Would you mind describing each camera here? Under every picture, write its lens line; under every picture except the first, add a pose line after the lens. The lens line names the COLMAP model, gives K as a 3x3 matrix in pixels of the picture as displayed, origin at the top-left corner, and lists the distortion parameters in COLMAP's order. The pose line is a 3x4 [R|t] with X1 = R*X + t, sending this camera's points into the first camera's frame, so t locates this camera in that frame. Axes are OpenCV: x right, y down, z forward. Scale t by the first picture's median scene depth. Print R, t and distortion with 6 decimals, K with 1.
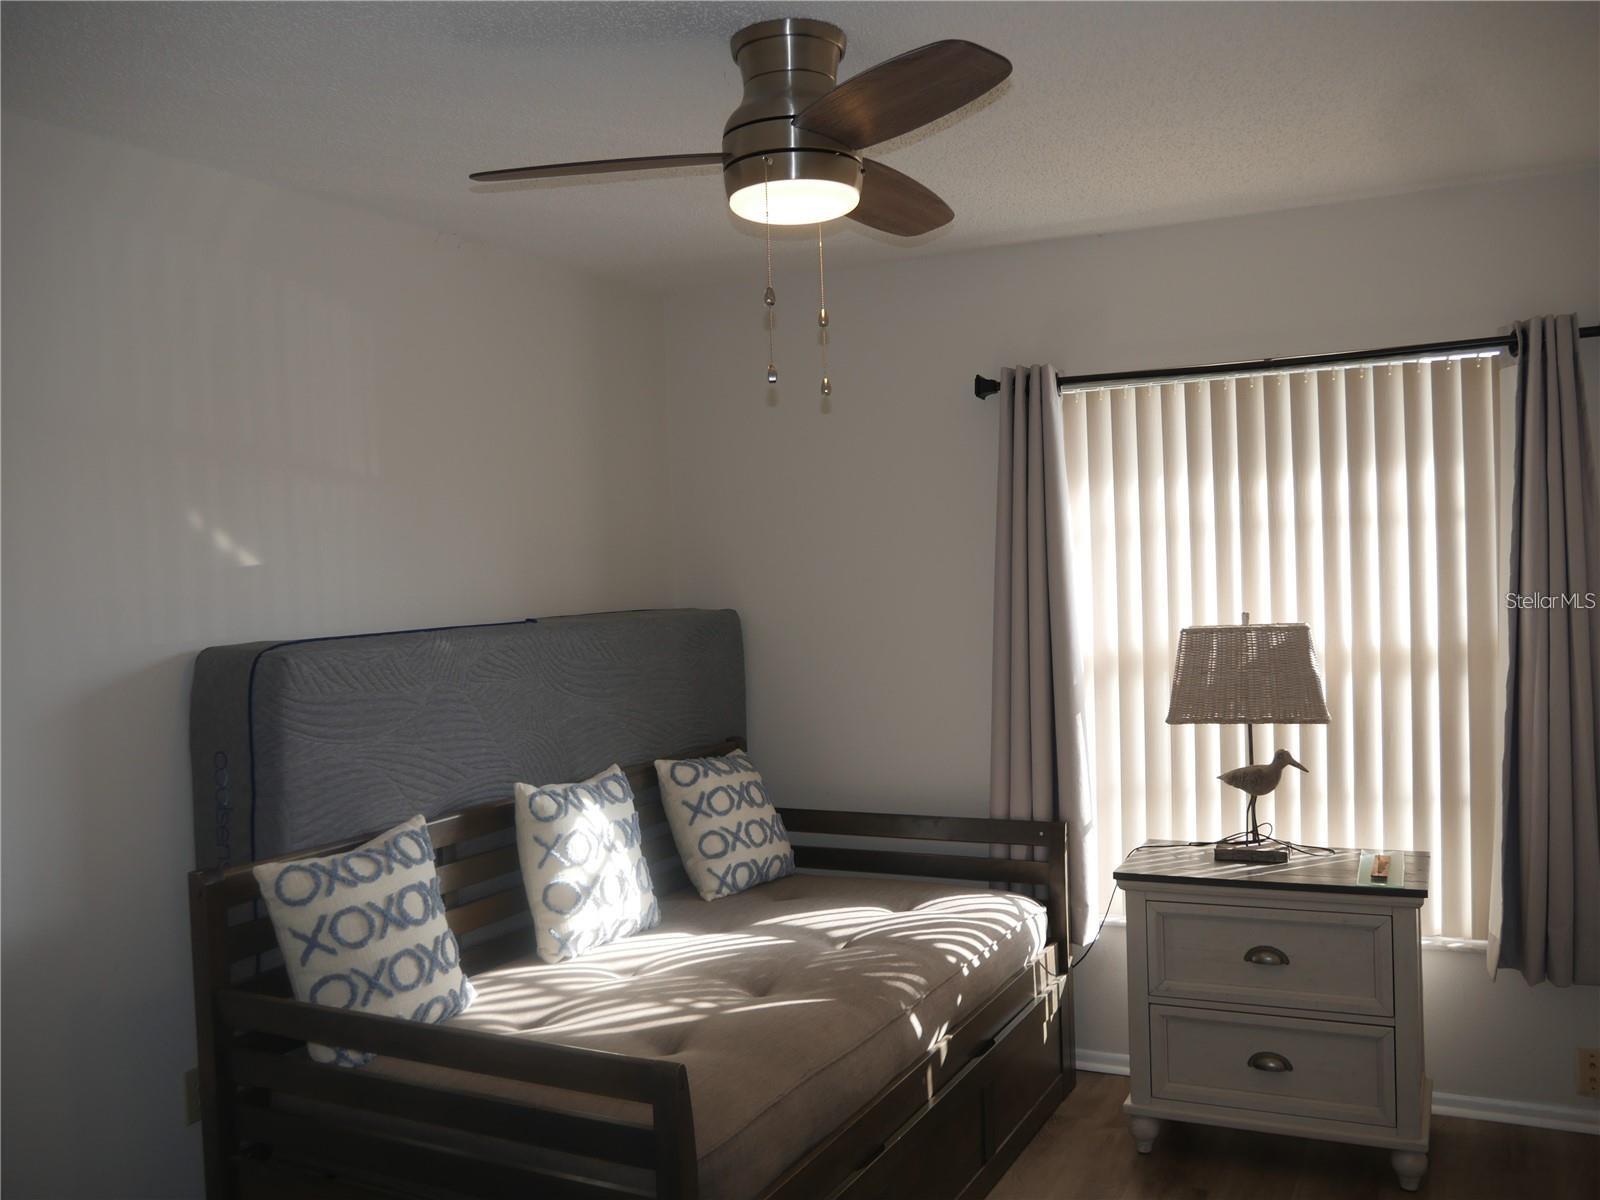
lens RADIAL K [[1375.5, 0, 795.7], [0, 1375.5, 605.4], [0, 0, 1]] dist [-0.048309, 0.029411]
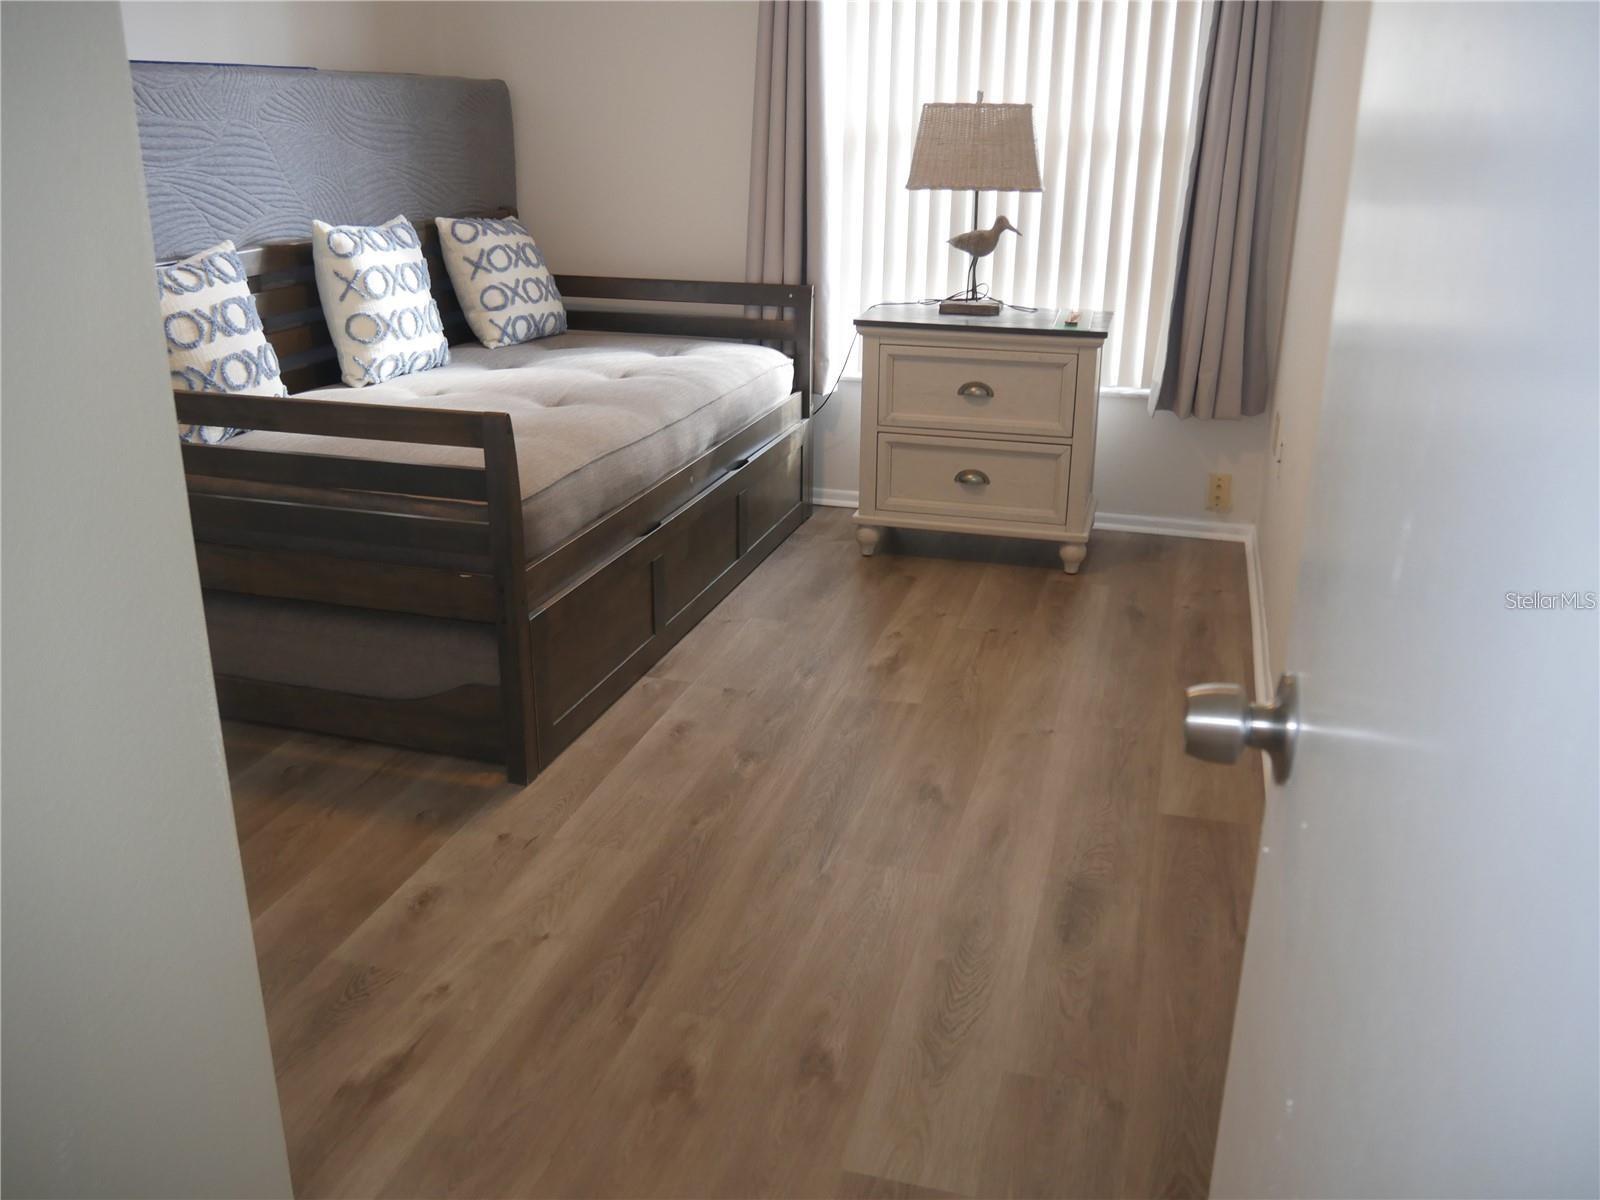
lens RADIAL K [[1372.3, 0, 798.5], [0, 1372.3, 598.1], [0, 0, 1]] dist [-0.048014, 0.016576]
pose [[0.980979, -0.019619, 0.193118, -0.041137], [-0.041299, 0.951007, 0.306399, 0.065325], [-0.189668, -0.308547, 0.932108, -0.139801]]
